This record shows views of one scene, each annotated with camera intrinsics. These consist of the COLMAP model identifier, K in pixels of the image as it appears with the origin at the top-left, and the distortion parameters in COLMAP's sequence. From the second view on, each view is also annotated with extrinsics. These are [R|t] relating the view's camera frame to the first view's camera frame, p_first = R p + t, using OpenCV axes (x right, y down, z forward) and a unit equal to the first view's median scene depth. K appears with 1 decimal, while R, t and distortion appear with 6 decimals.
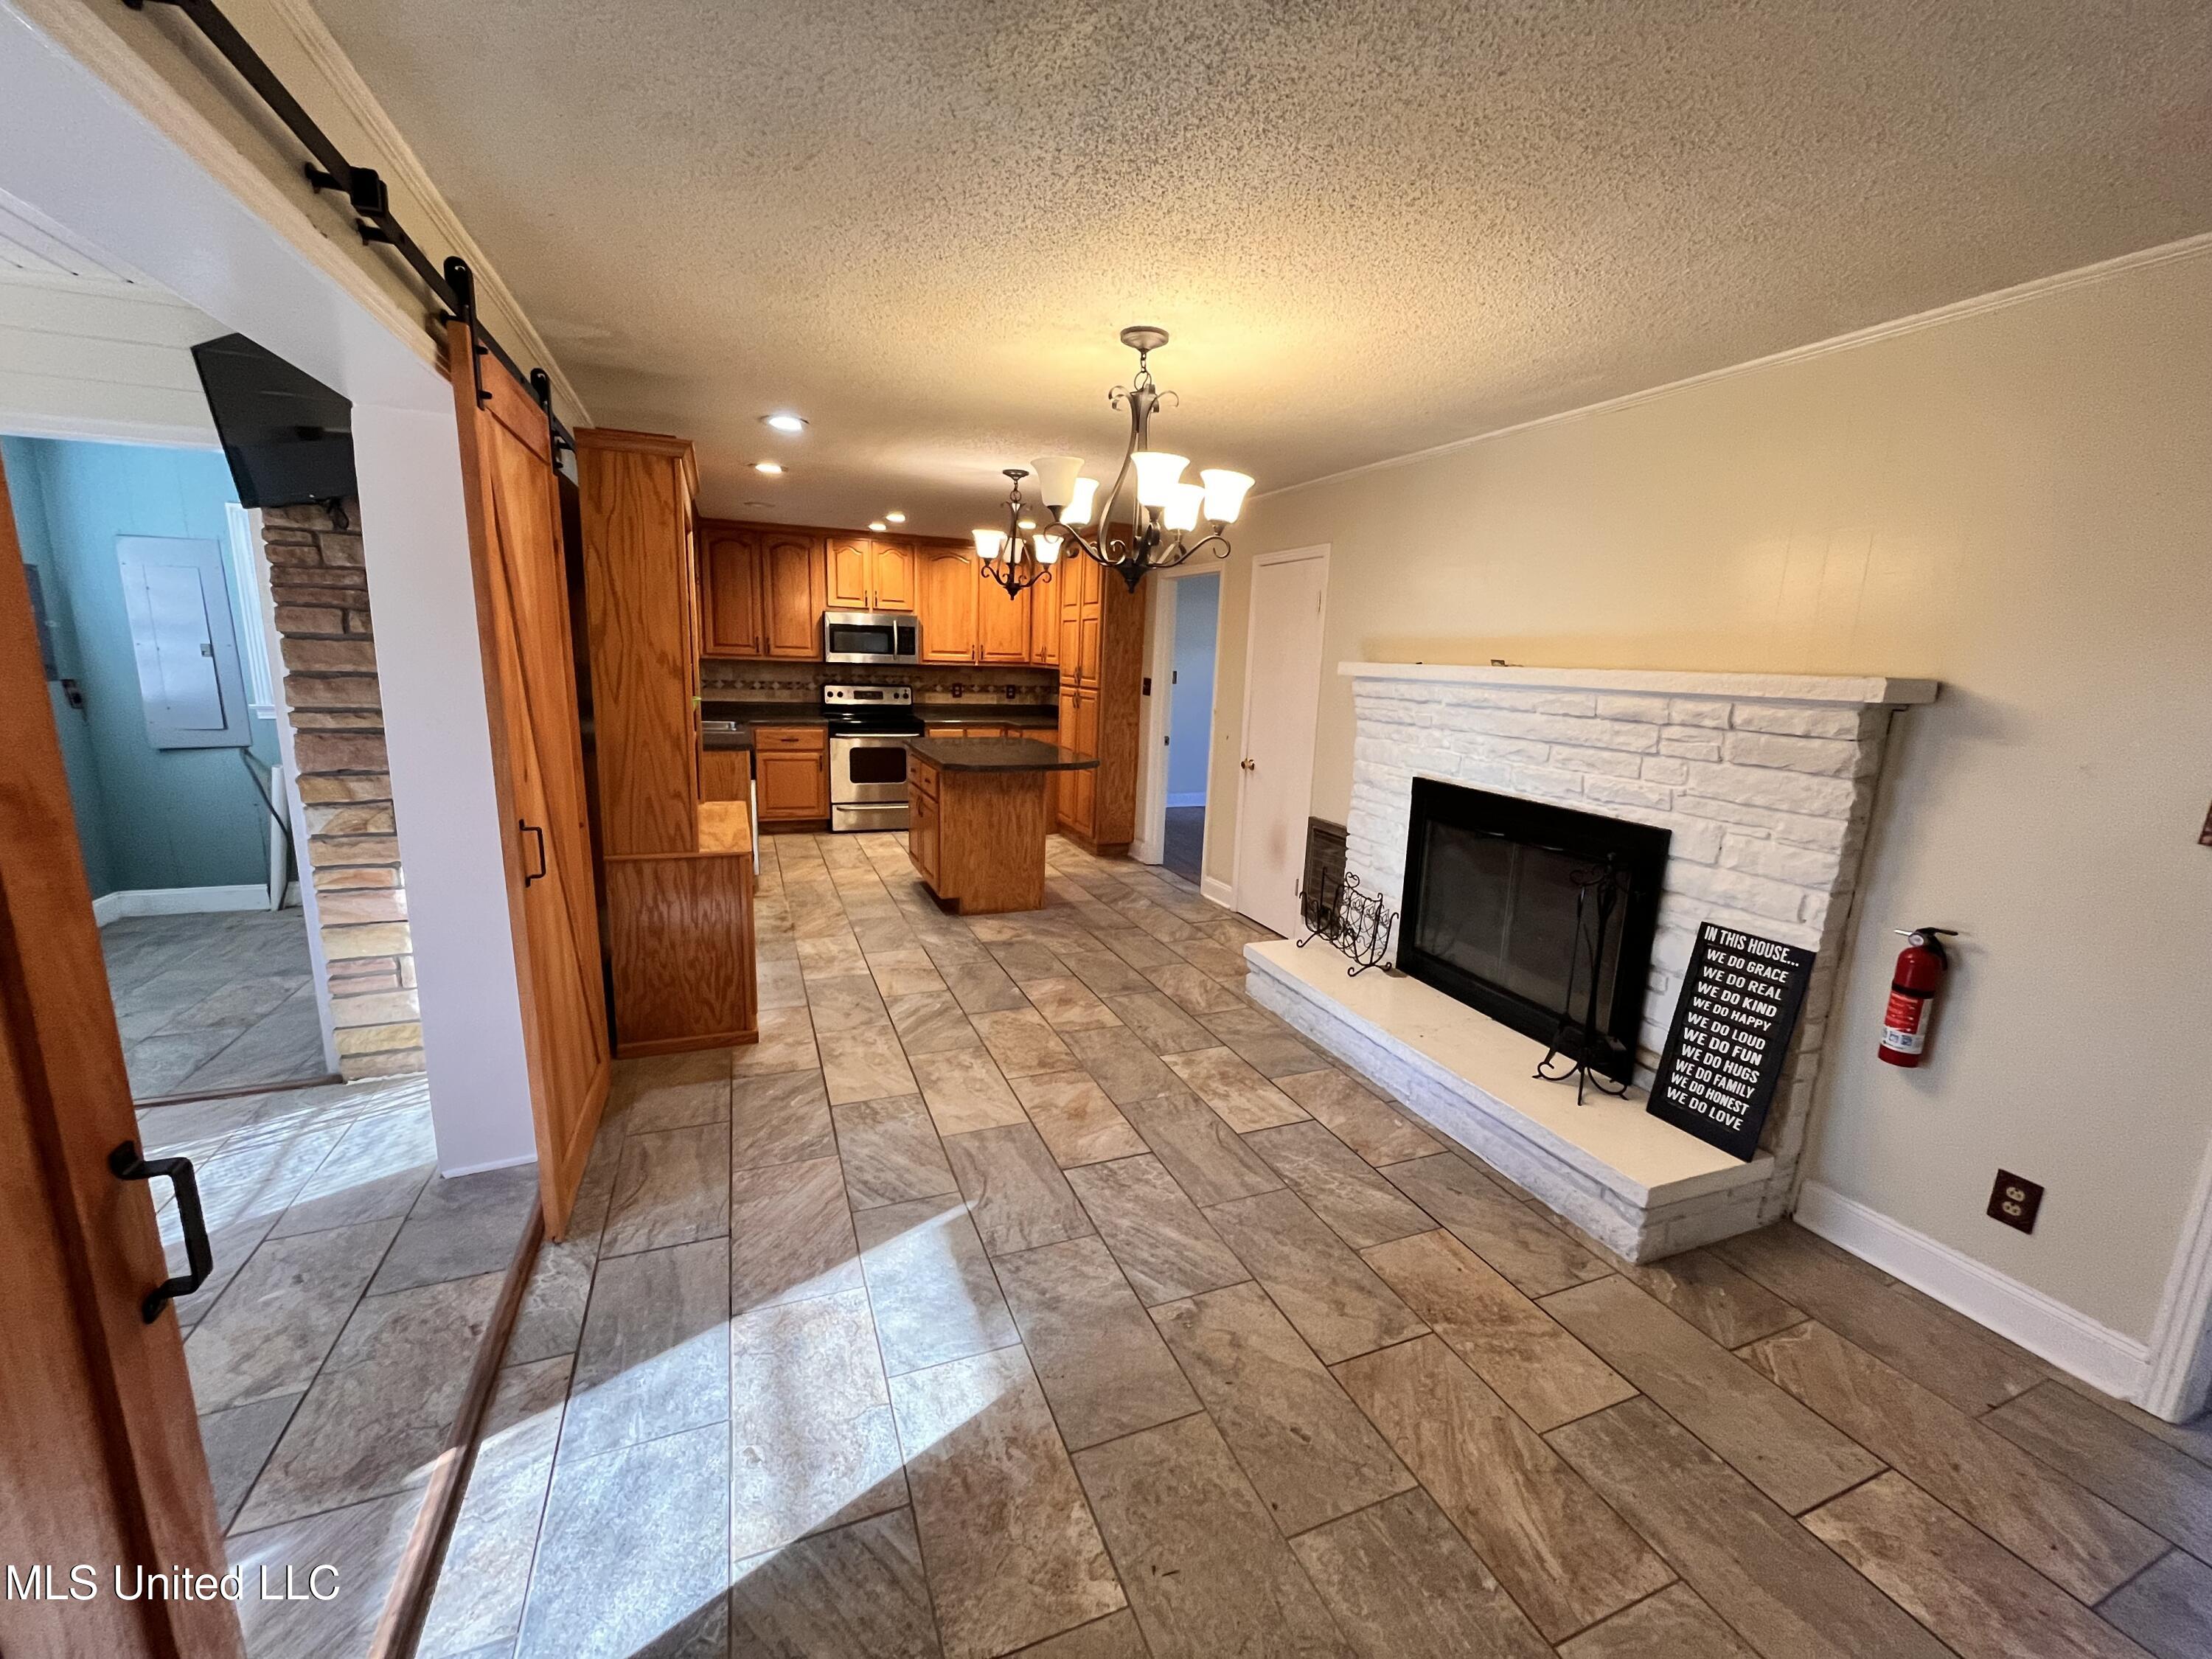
lens RADIAL K [[891.1, 0, 1098.6], [0, 891.1, 829.8], [0, 0, 1]] dist [0.000616, -0.000042]
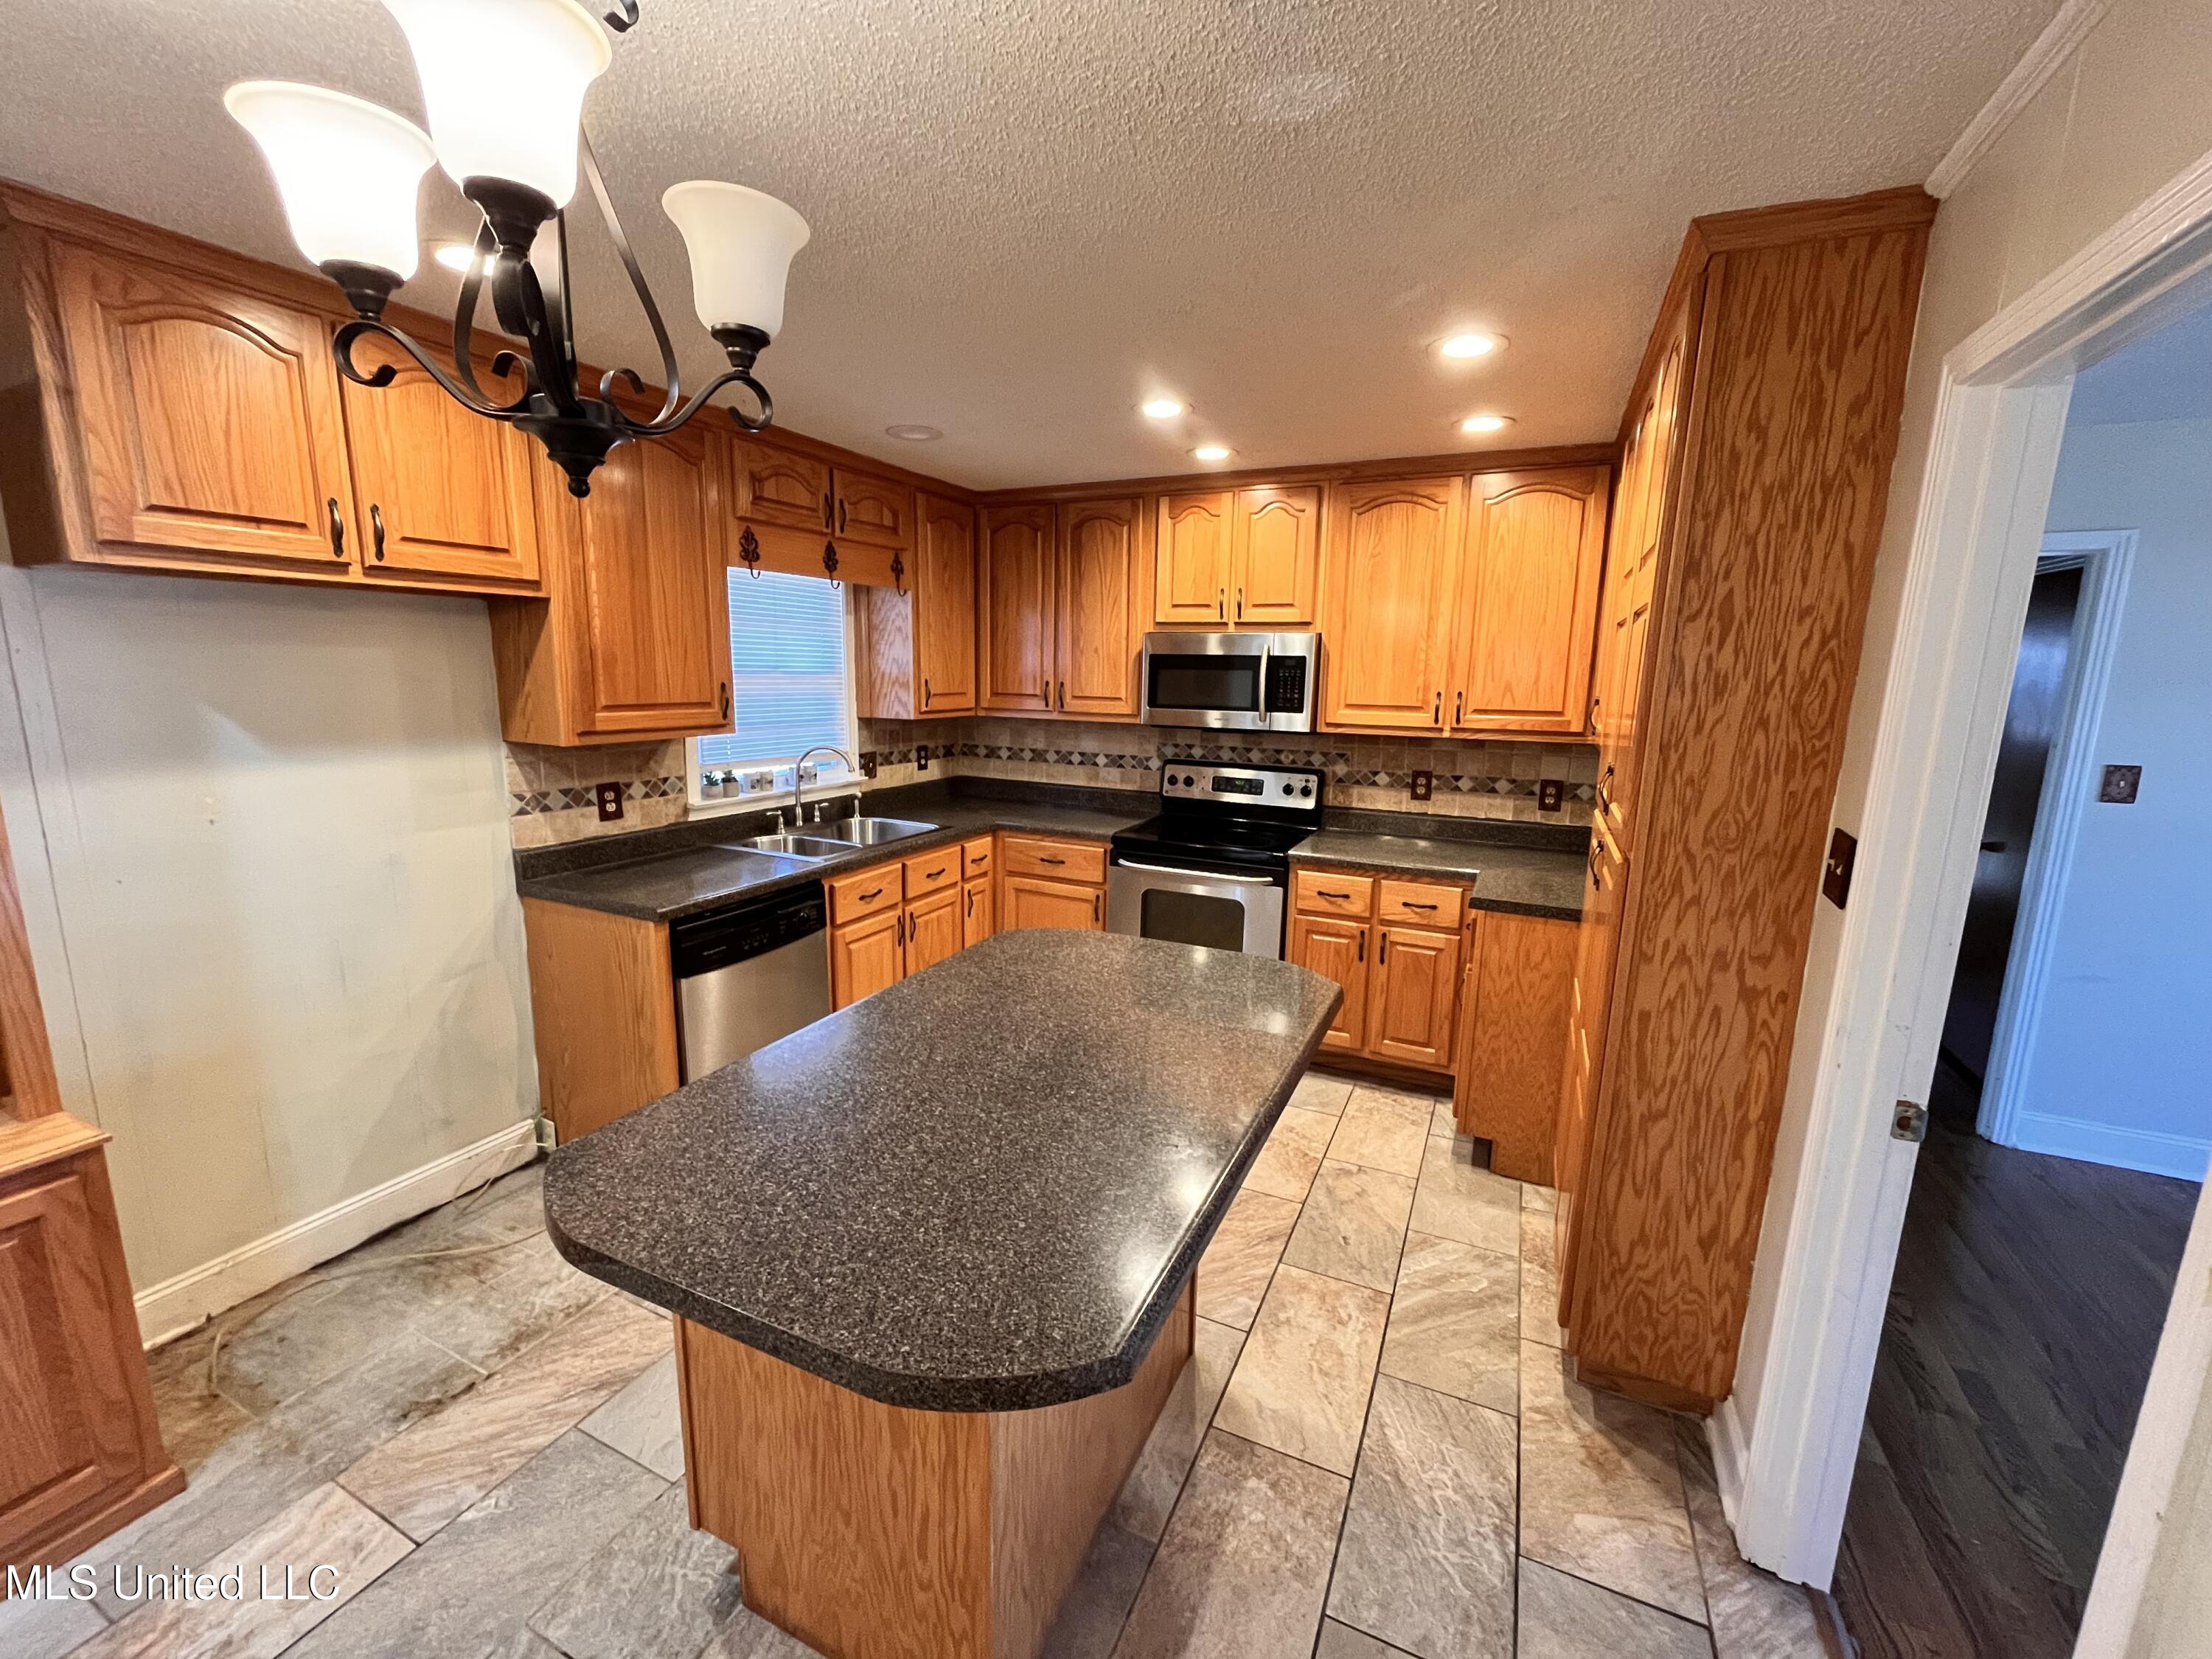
lens RADIAL K [[891.1, 0, 1109.0], [0, 891.1, 820.9], [0, 0, 1]] dist [0.000616, -0.000042]
pose [[0.675211, 0.104442, -0.730193, 0.083377], [-0.138816, 0.990229, 0.013272, -0.128602], [0.724445, 0.092401, 0.683112, 0.590506]]
